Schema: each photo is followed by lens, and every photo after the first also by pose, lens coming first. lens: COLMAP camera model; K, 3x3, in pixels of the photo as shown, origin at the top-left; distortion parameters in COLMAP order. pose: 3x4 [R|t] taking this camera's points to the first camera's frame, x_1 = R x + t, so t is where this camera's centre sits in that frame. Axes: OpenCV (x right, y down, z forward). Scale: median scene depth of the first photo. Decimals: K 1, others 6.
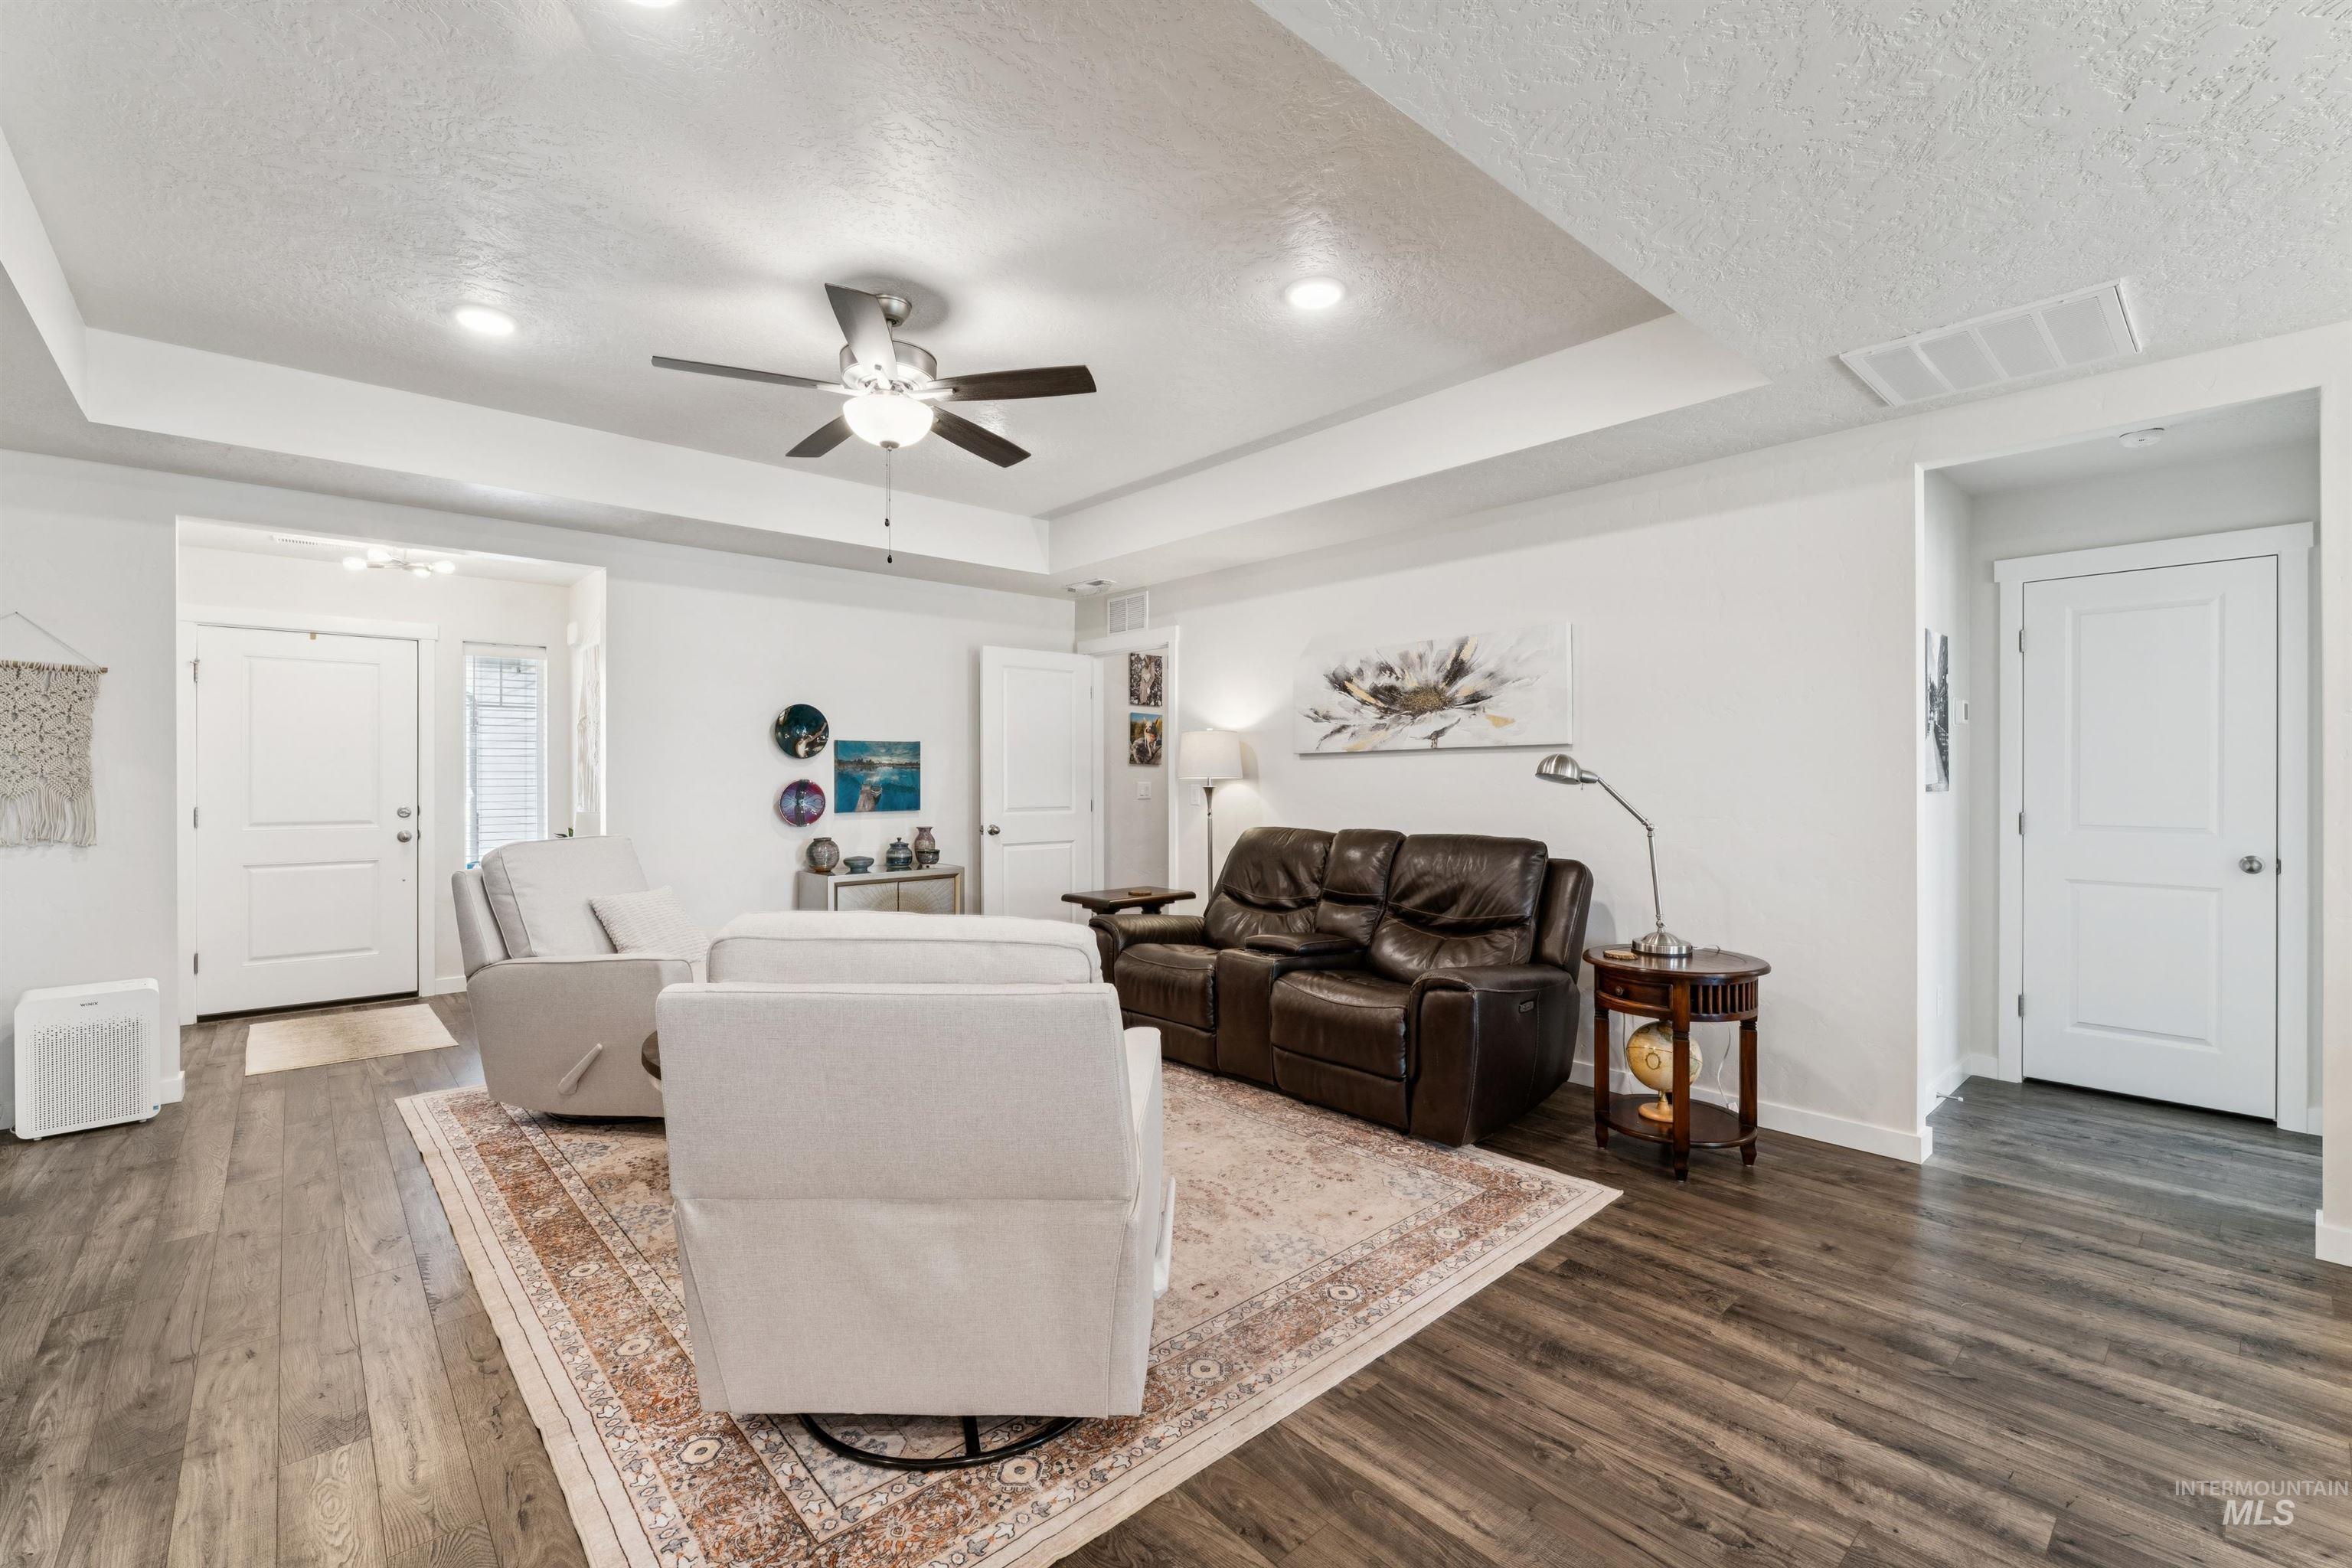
lens RADIAL K [[1022.6, 0, 1184.0], [0, 1022.6, 778.9], [0, 0, 1]] dist [0.001395, -0.000352]
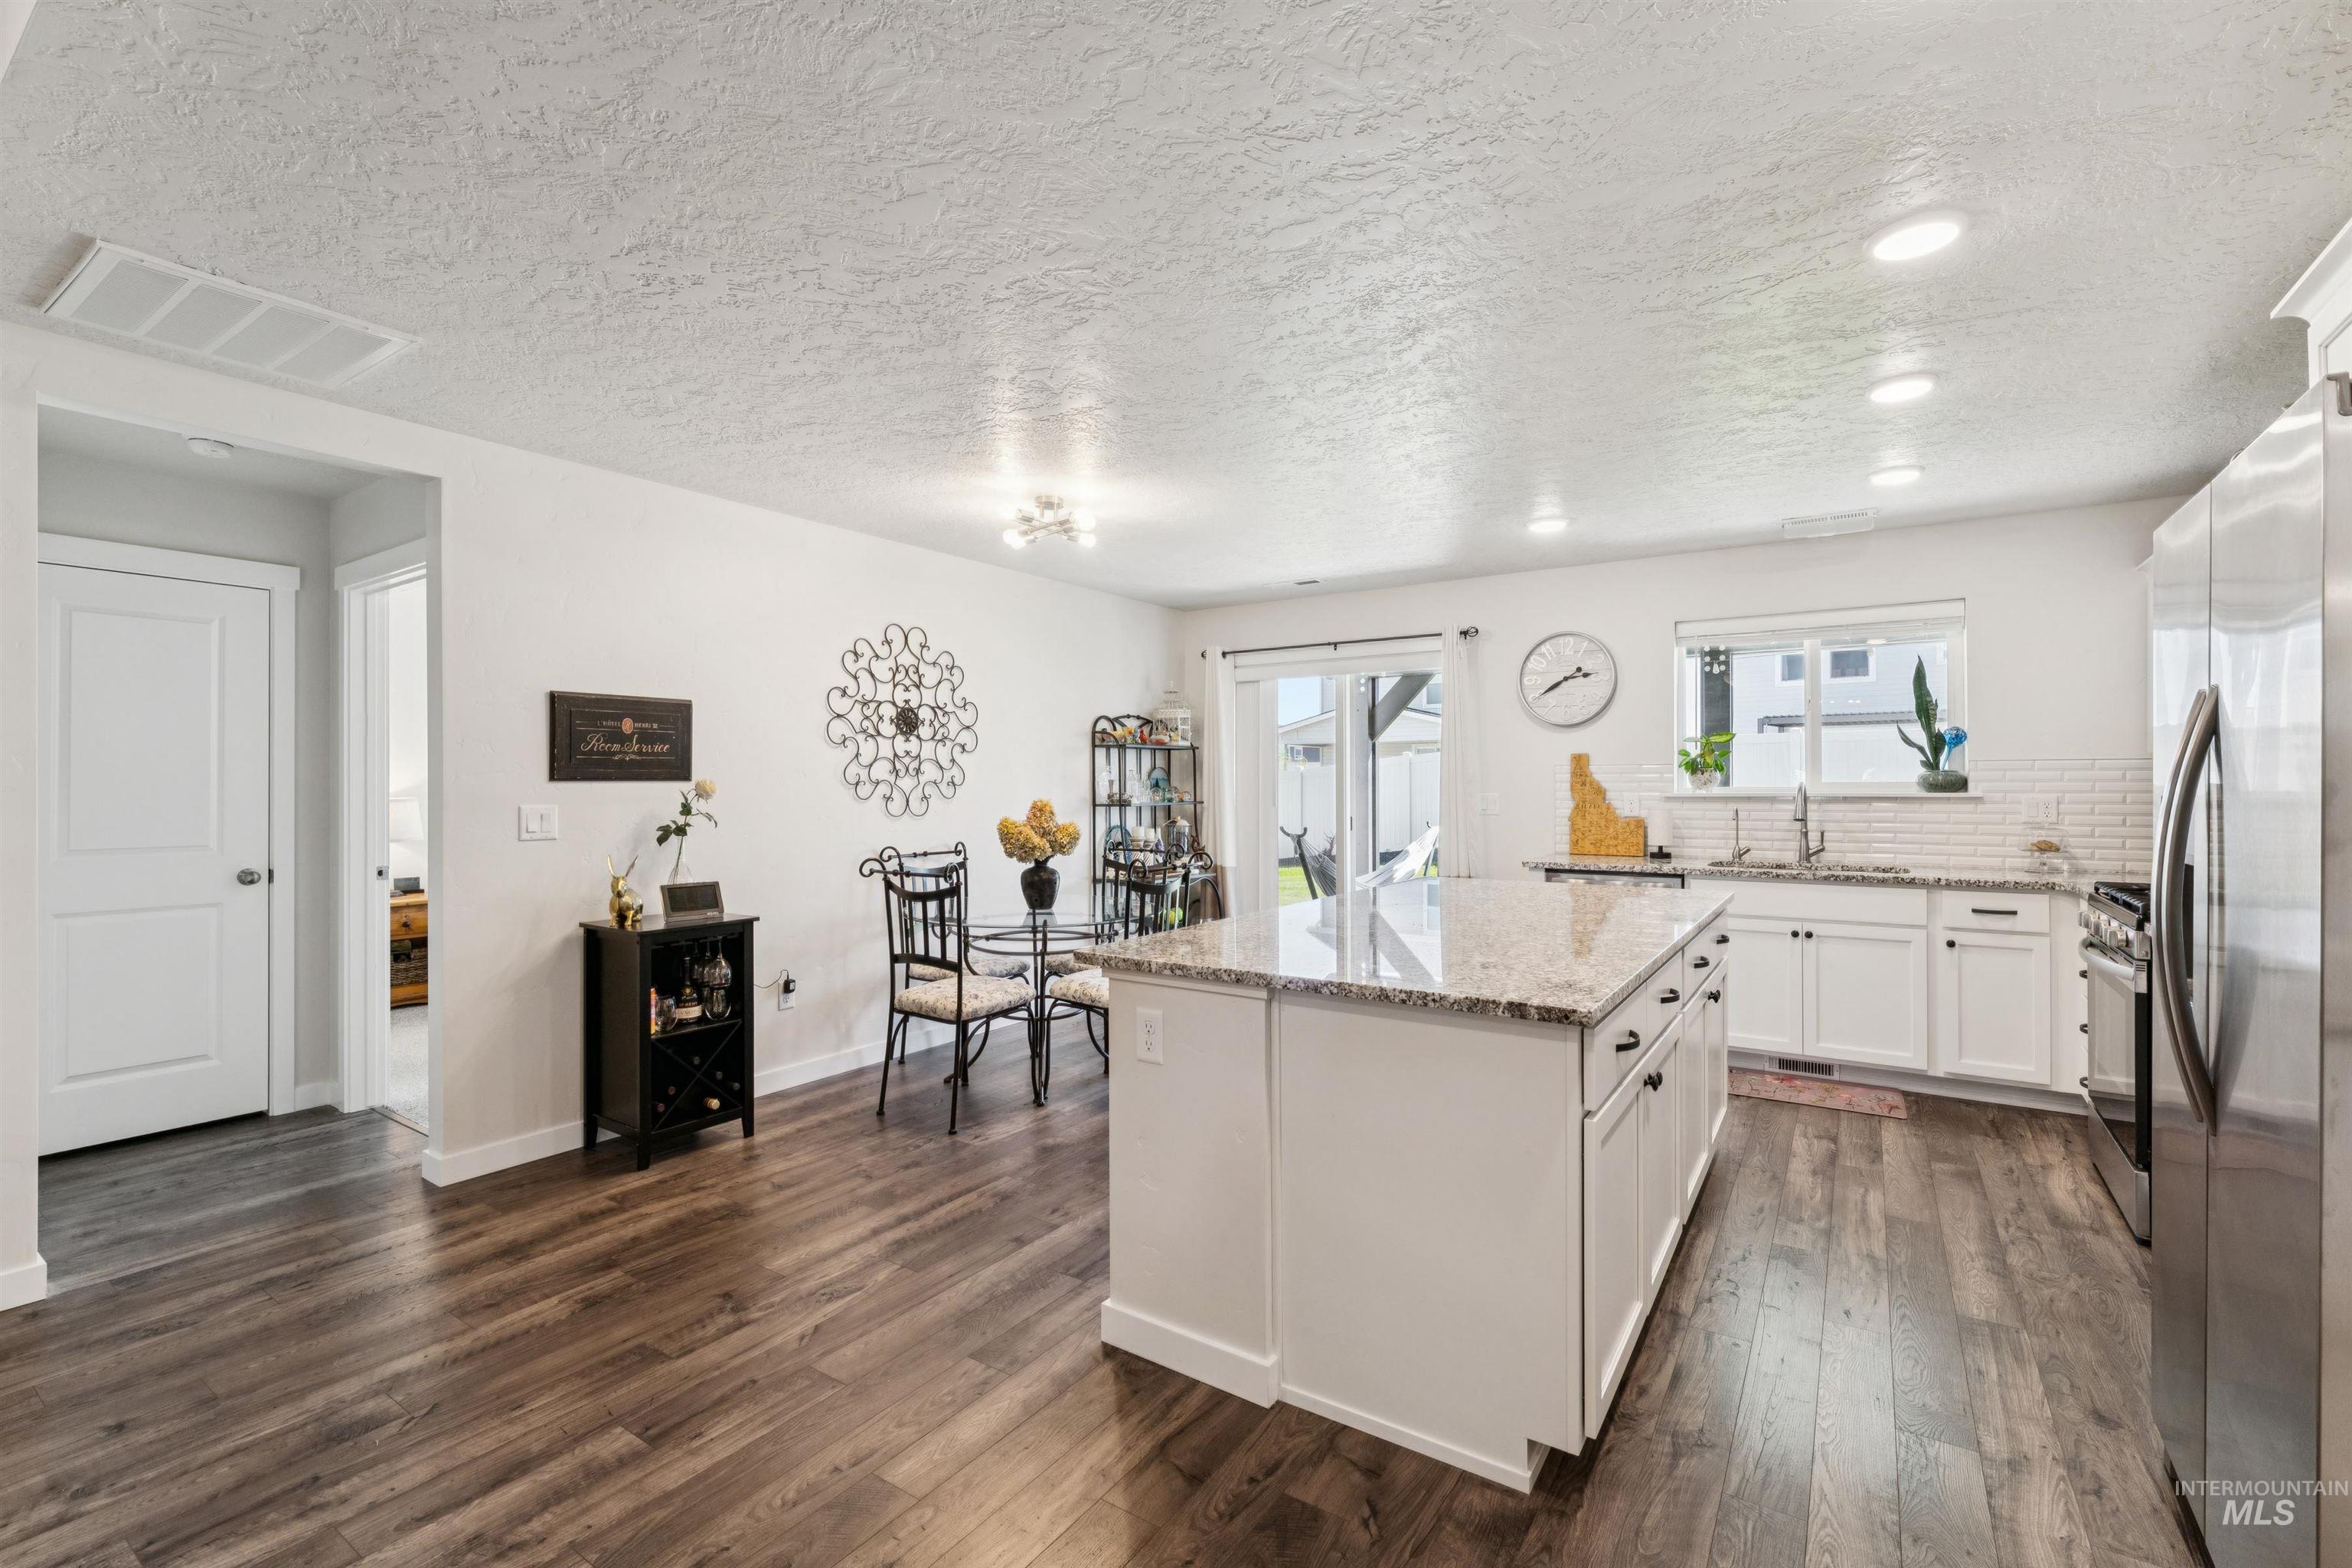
lens RADIAL K [[1022.6, 0, 1178.6], [0, 1022.6, 781.5], [0, 0, 1]] dist [0.001395, -0.000352]
pose [[-0.247310, 0.003839, 0.968929, -0.332598], [0.005685, 0.999981, -0.002511, -0.010174], [-0.968920, 0.004887, -0.247327, 0.488588]]
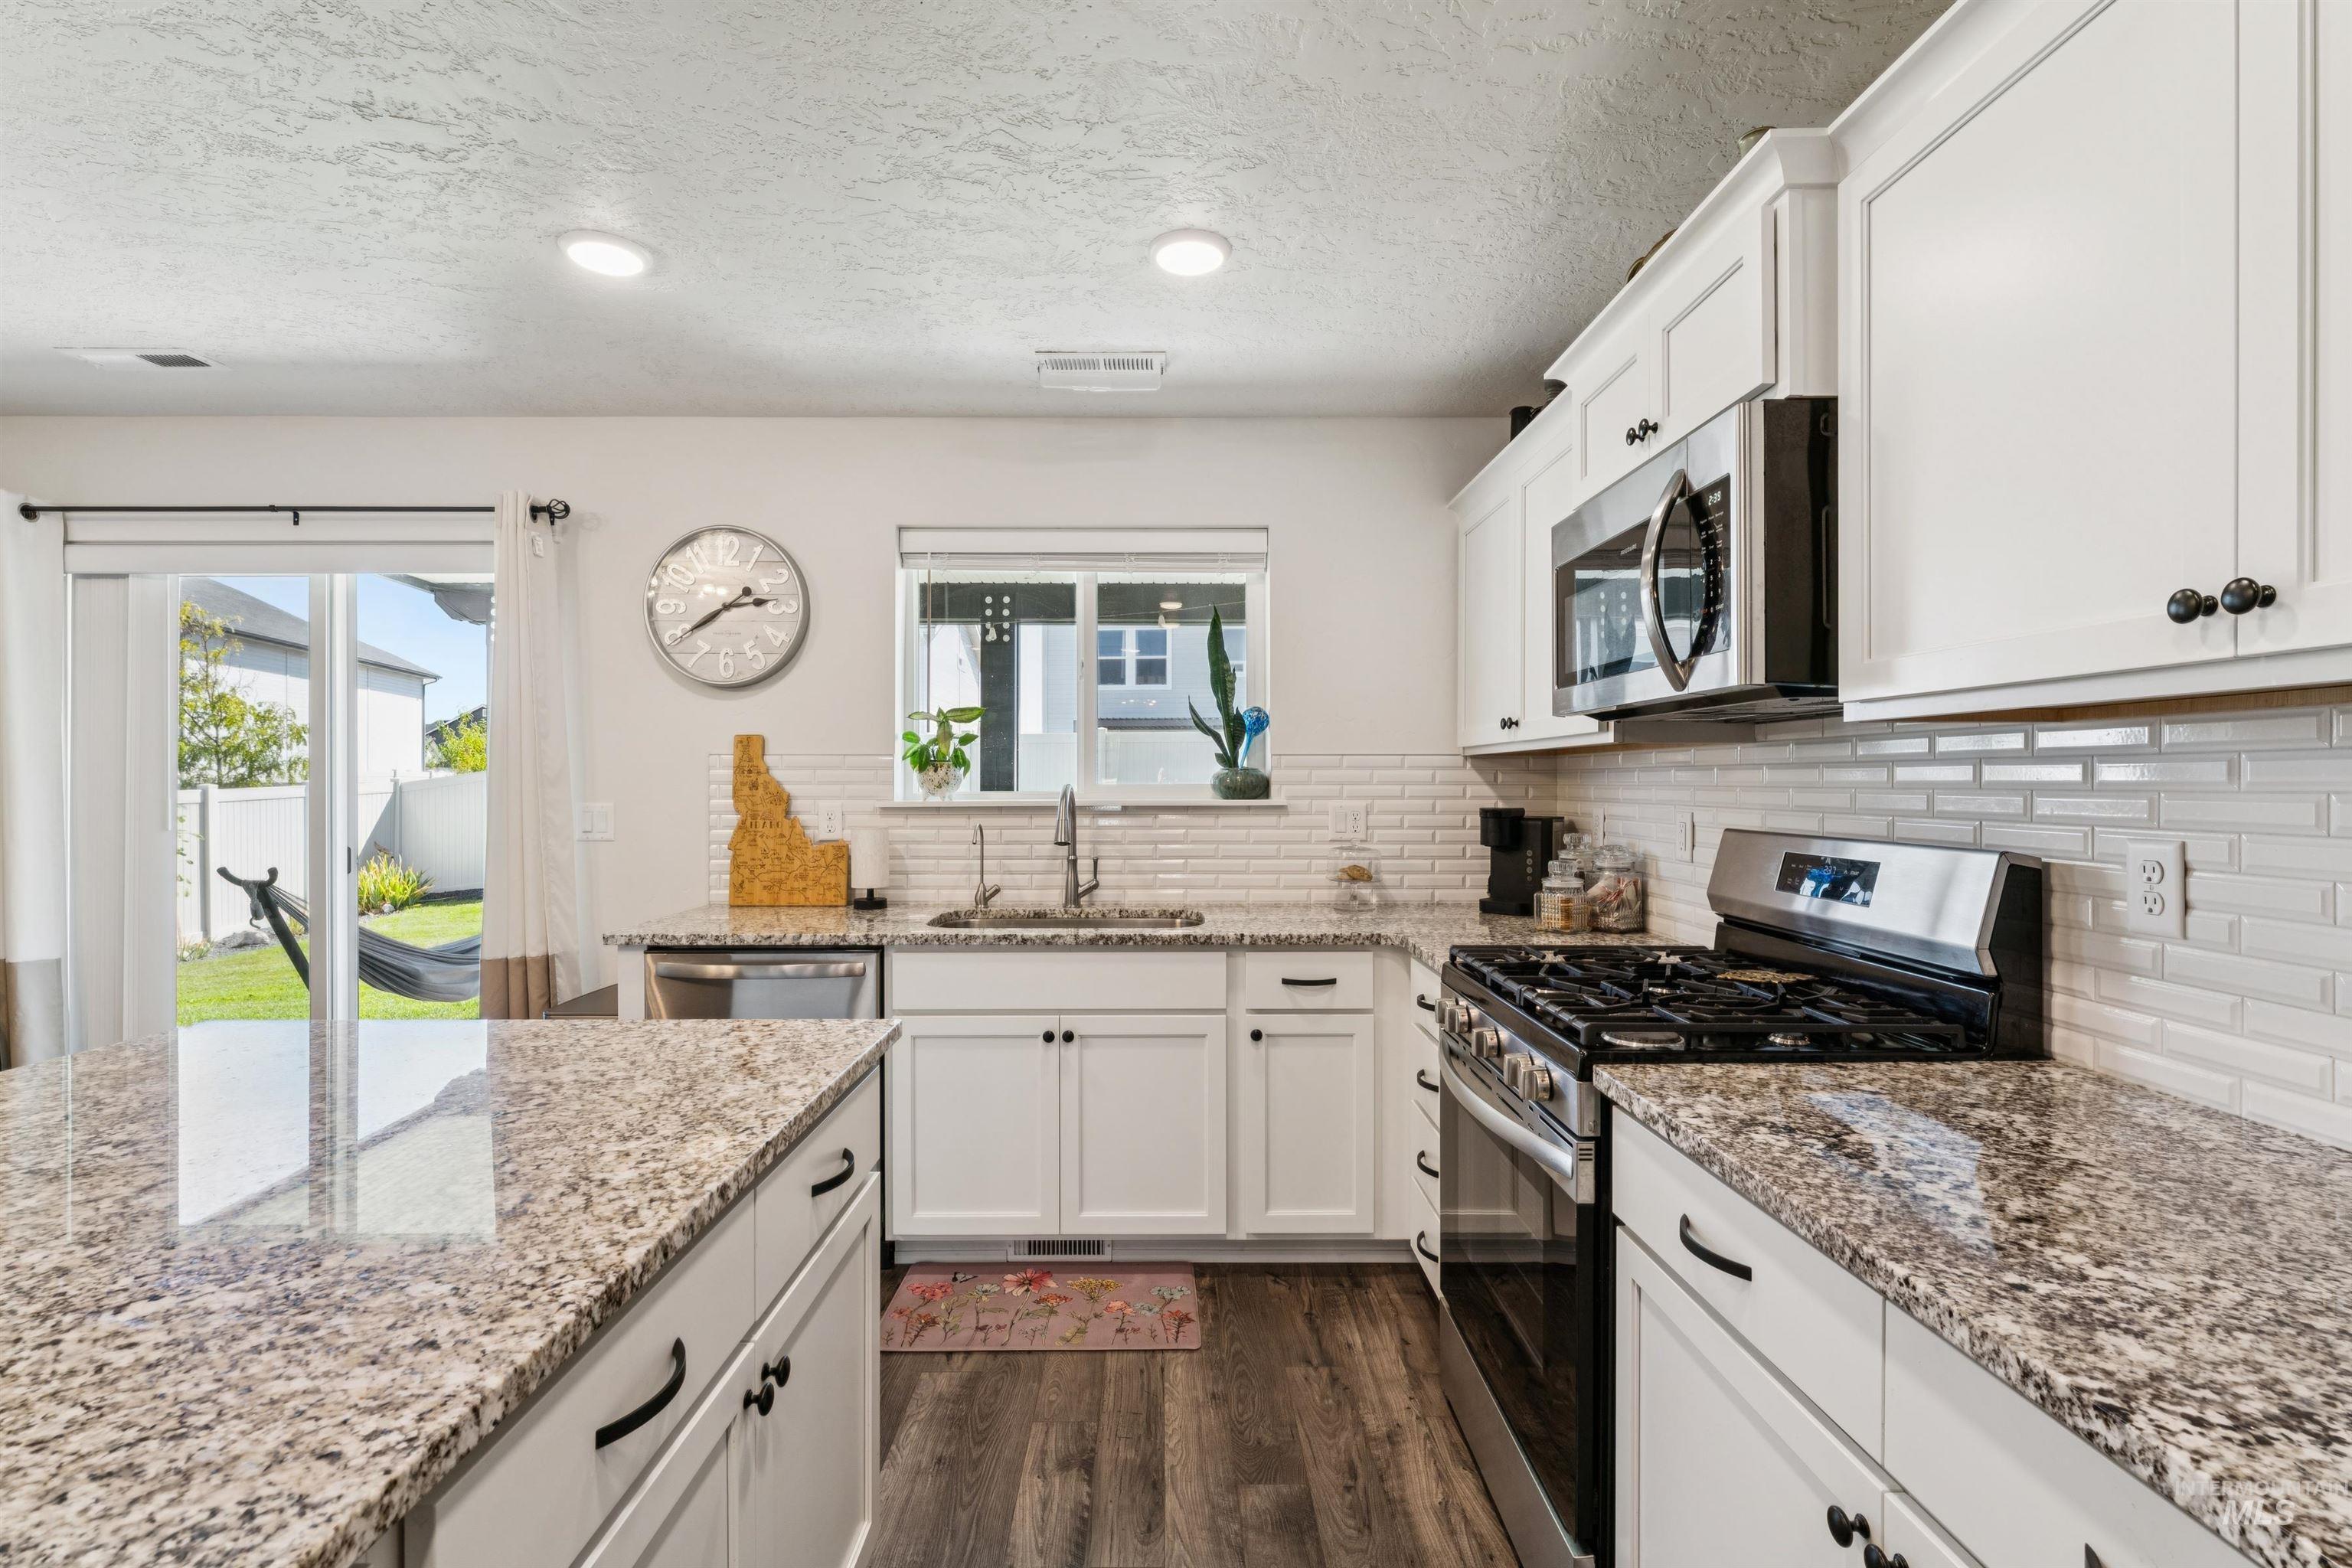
lens RADIAL K [[1072.7, 0, 1167.5], [0, 1072.7, 784.9], [0, 0, 1]] dist [0.001450, -0.000376]
pose [[-0.746751, 0.001413, 0.665102, 0.324267], [0.003058, 0.999994, 0.001309, -0.007007], [-0.665097, 0.003011, -0.746751, -0.276012]]
